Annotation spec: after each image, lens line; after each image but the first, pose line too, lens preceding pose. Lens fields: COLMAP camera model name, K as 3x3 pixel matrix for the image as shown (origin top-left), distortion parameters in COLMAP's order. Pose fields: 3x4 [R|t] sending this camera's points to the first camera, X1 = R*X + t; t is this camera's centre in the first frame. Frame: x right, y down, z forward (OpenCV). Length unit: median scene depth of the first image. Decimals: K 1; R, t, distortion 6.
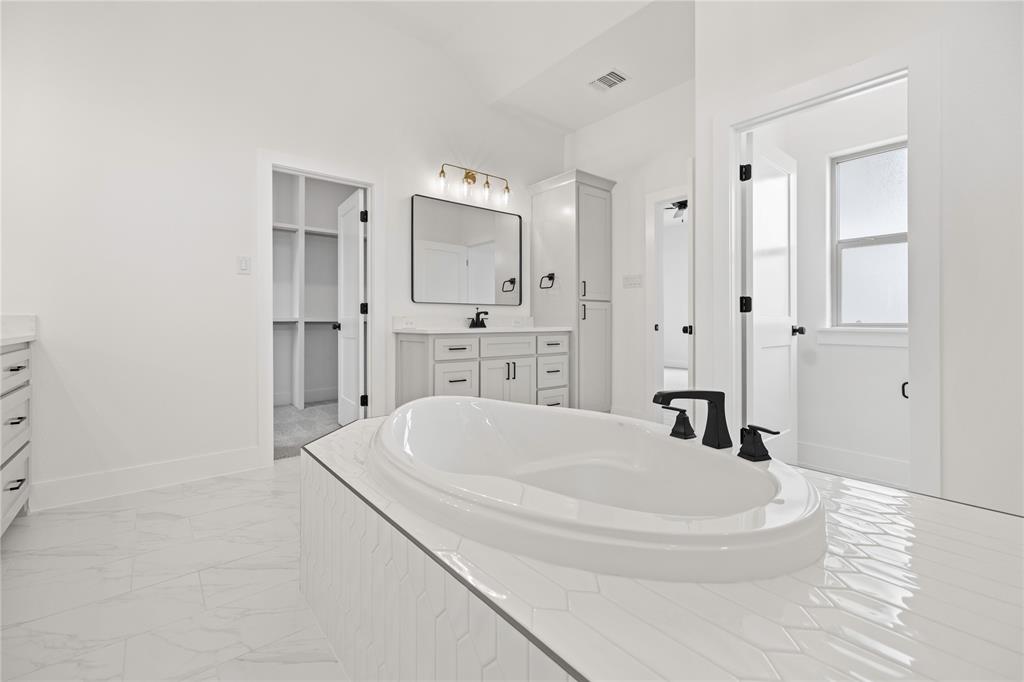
lens RADIAL K [[437.2, 0, 510.3], [0, 437.2, 326.4], [0, 0, 1]] dist [-0.000370, -0.000050]
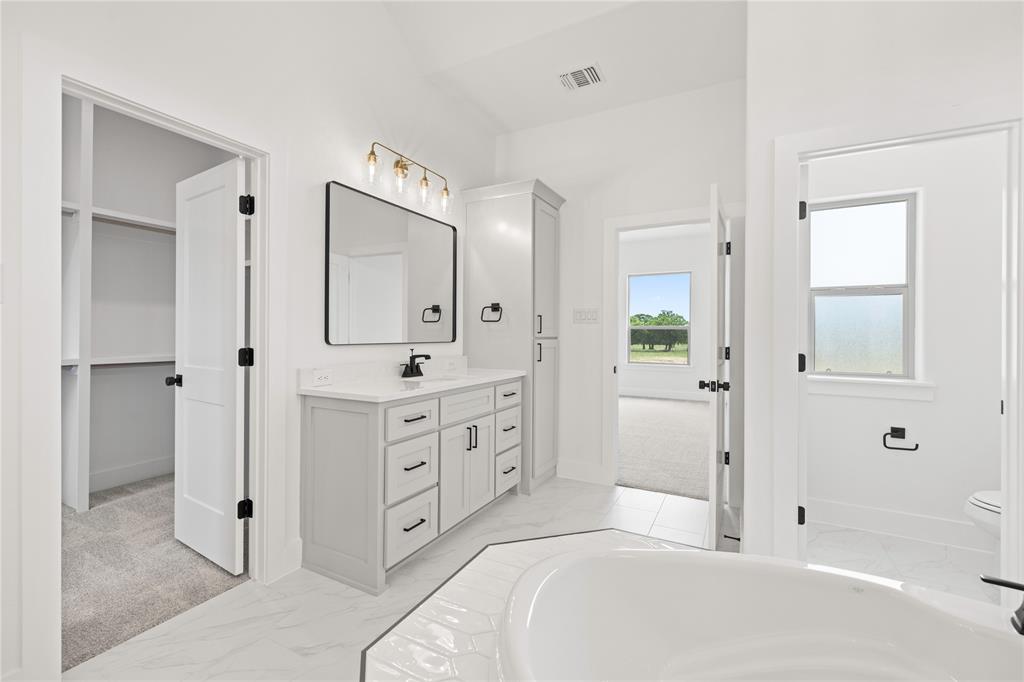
lens RADIAL K [[432.3, 0, 508.9], [0, 432.3, 337.8], [0, 0, 1]] dist [-0.001458, -0.000147]
pose [[0.921408, 0.003423, 0.388582, -0.204774], [-0.004295, 0.999990, 0.001377, -0.062164], [-0.388573, -0.002938, 0.921413, 0.273526]]
